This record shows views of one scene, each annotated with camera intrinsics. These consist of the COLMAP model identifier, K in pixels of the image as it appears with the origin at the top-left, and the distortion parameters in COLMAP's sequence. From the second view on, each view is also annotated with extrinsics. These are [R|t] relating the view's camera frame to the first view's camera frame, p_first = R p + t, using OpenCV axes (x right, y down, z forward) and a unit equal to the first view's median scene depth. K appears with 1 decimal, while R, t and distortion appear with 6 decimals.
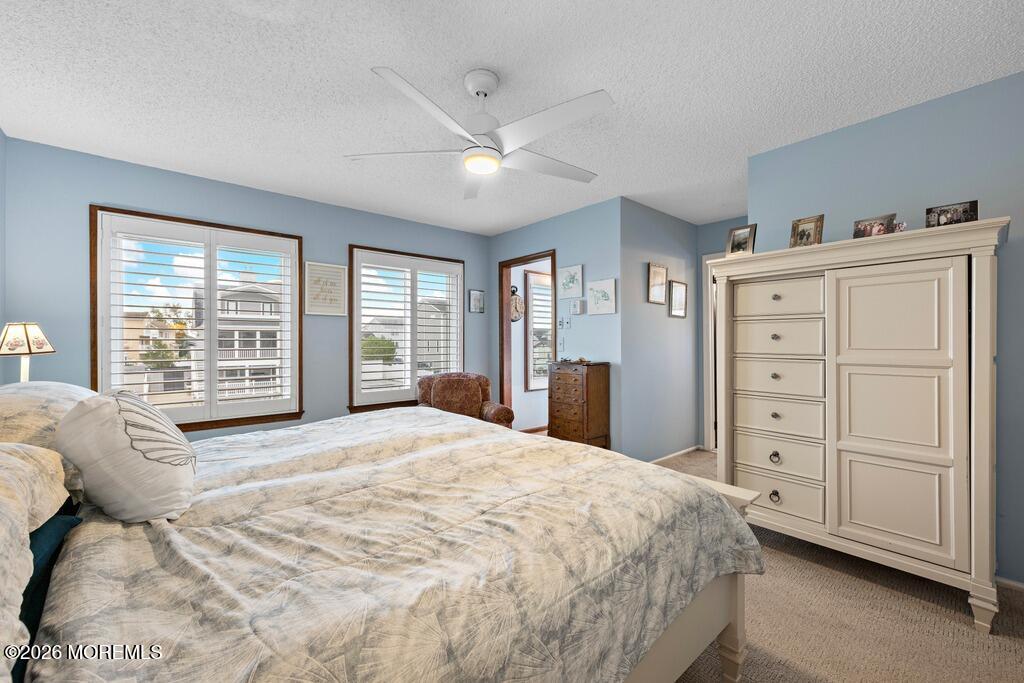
lens RADIAL K [[405.1, 0, 507.7], [0, 405.1, 344.5], [0, 0, 1]] dist [0.001773, 0.000327]
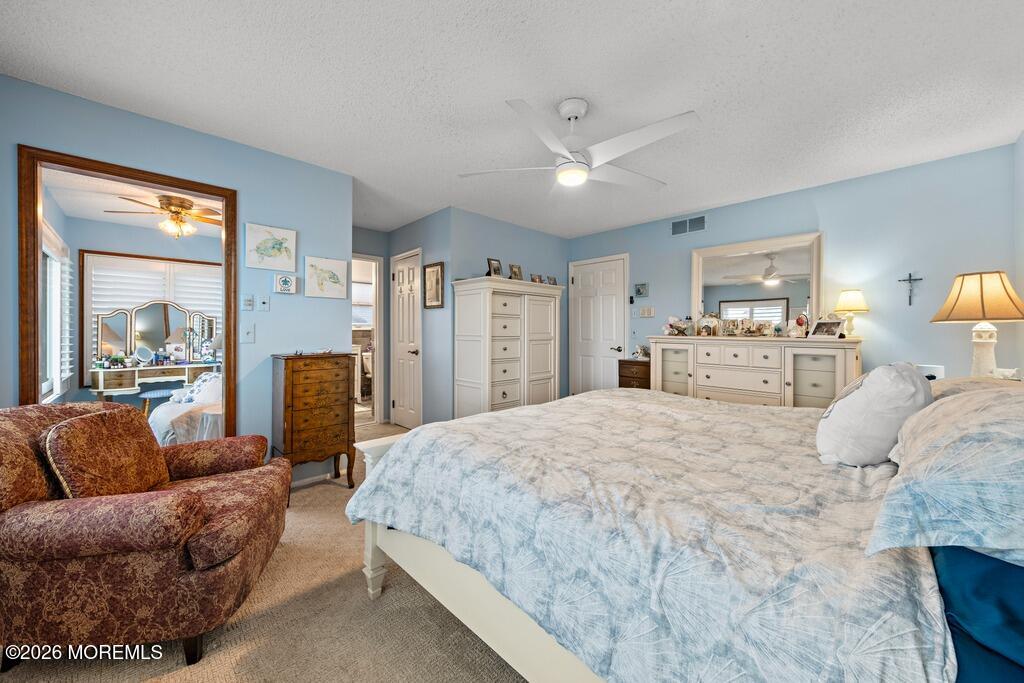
lens RADIAL K [[382.2, 0, 514.8], [0, 382.2, 338.5], [0, 0, 1]] dist [0.002144, 0.000040]
pose [[-0.080729, -0.015240, 0.996620, -0.619101], [0.009909, 0.999821, 0.016092, 0.003150], [-0.996687, 0.011174, -0.080564, 0.667284]]
